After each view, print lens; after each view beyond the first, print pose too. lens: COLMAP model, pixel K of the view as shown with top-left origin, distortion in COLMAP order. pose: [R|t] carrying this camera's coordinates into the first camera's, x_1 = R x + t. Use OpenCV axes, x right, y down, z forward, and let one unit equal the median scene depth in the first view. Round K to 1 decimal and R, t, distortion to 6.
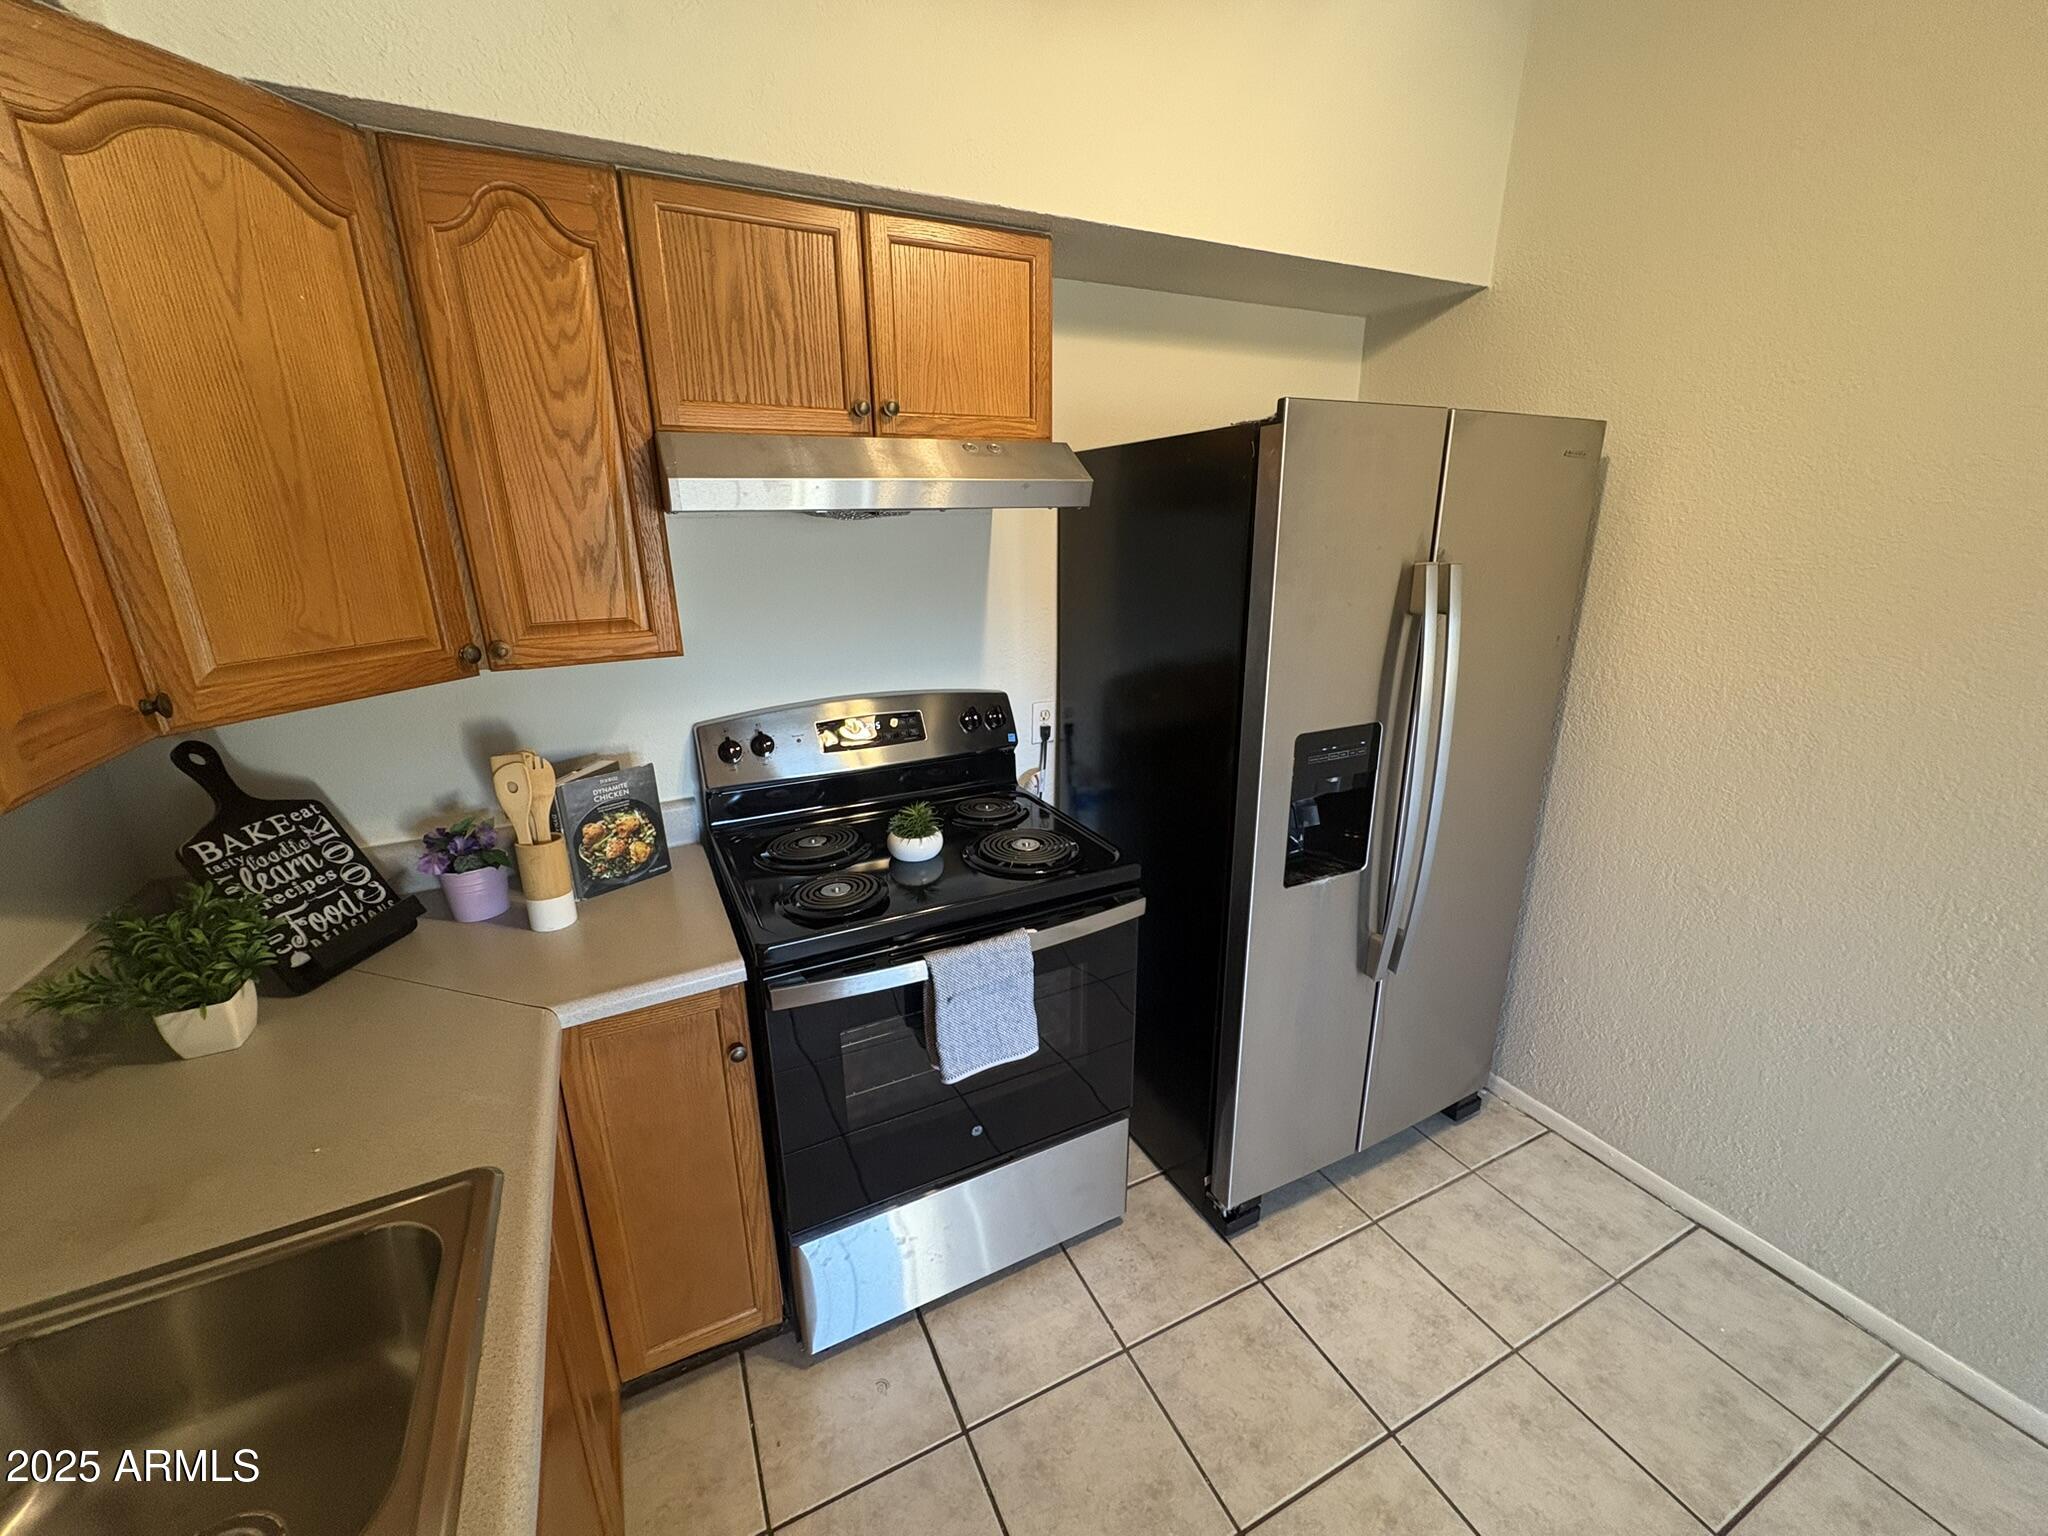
lens RADIAL K [[824.7, 0, 1023.5], [0, 824.7, 769.1], [0, 0, 1]] dist [-0.000185, 0.000389]
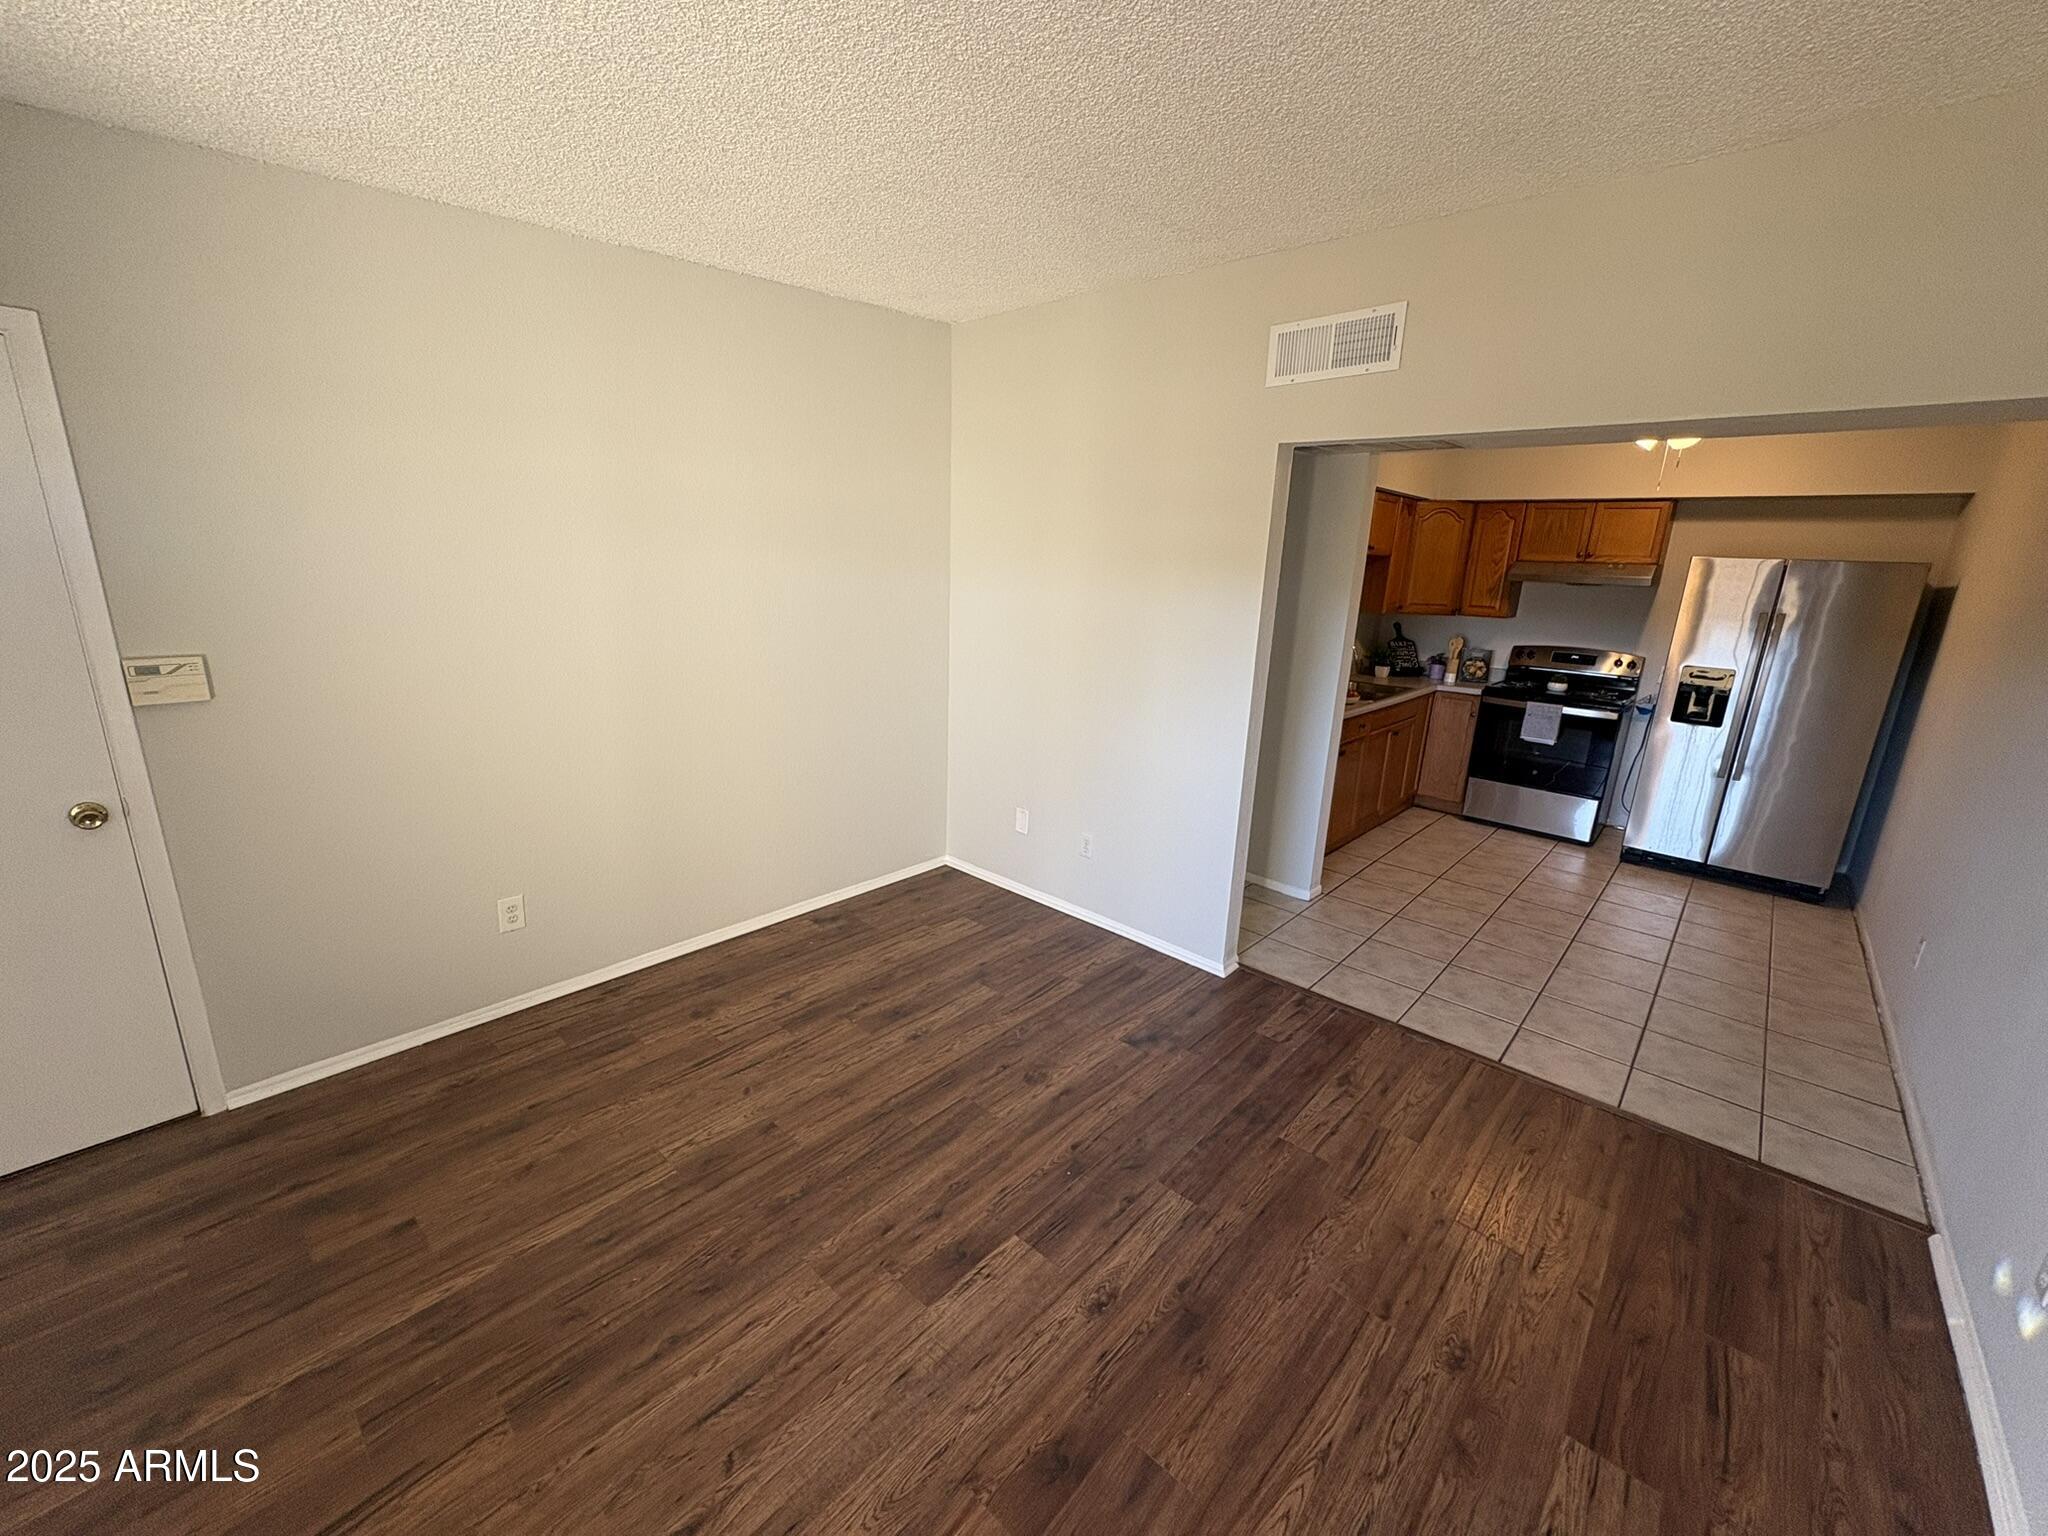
lens RADIAL K [[824.7, 0, 1013.3], [0, 824.7, 774.2], [0, 0, 1]] dist [-0.000185, 0.000389]
pose [[0.360459, 0.258542, -0.896228, 2.538928], [-0.318335, 0.937232, 0.142338, 0.770986], [0.876774, 0.233994, 0.420136, -2.590445]]
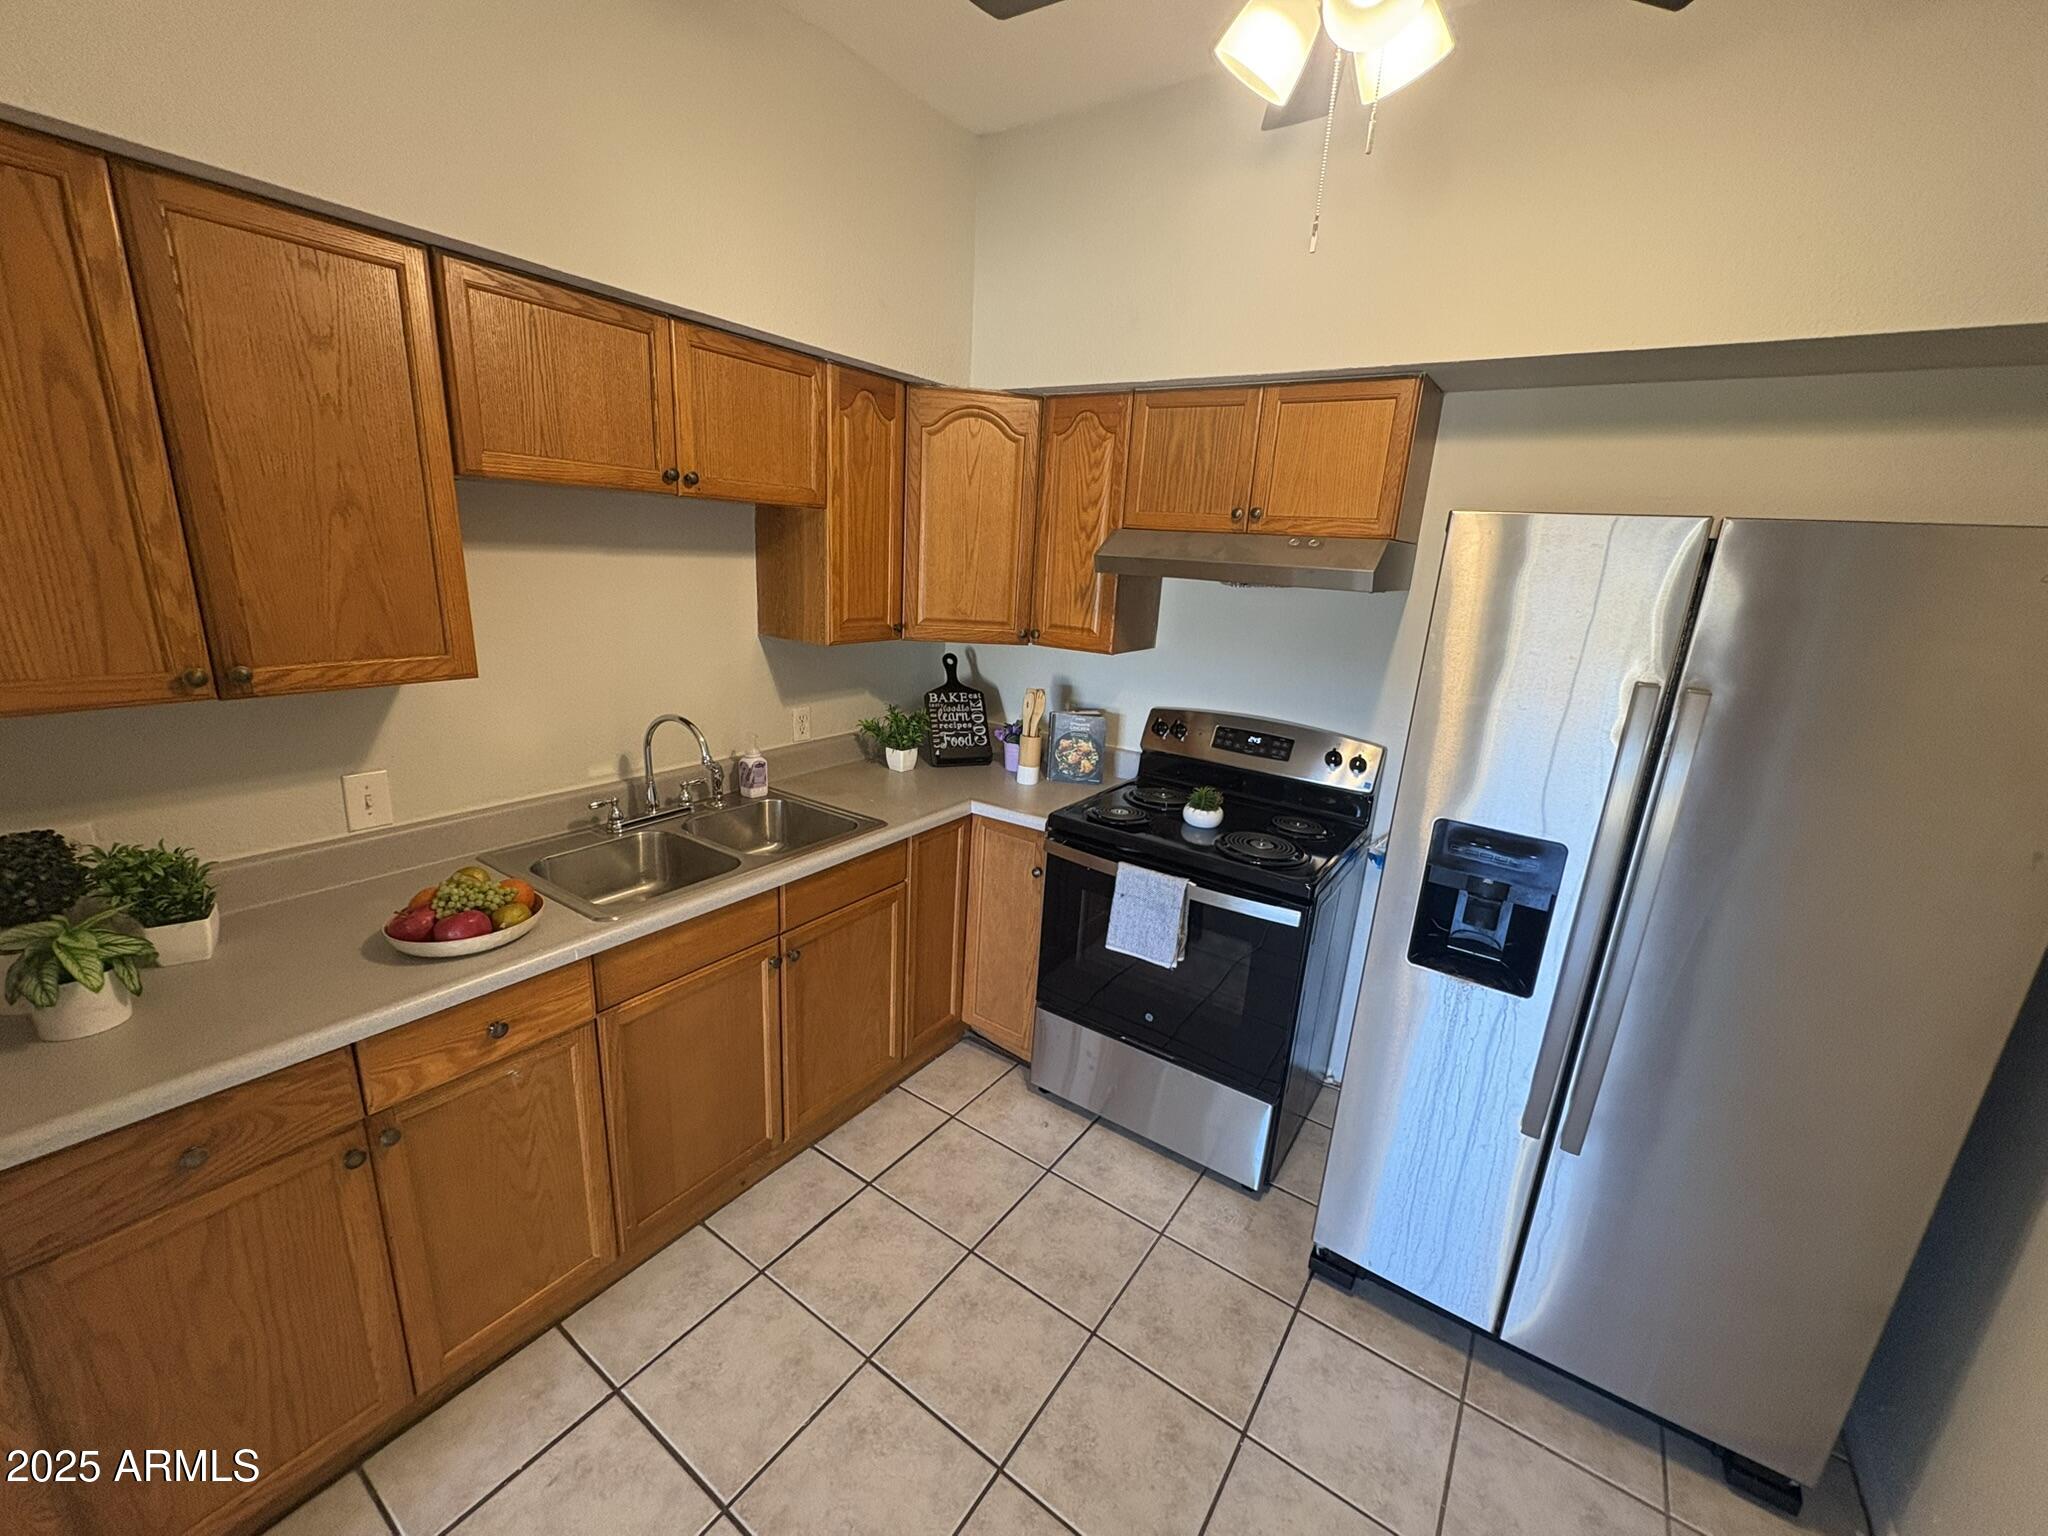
lens RADIAL K [[824.7, 0, 1020.3], [0, 824.7, 766.9], [0, 0, 1]] dist [-0.000185, 0.000389]
pose [[0.475886, 0.263875, -0.838989, 1.082855], [-0.321401, 0.940131, 0.113383, -0.057264], [0.818678, 0.215695, 0.532205, -0.014029]]
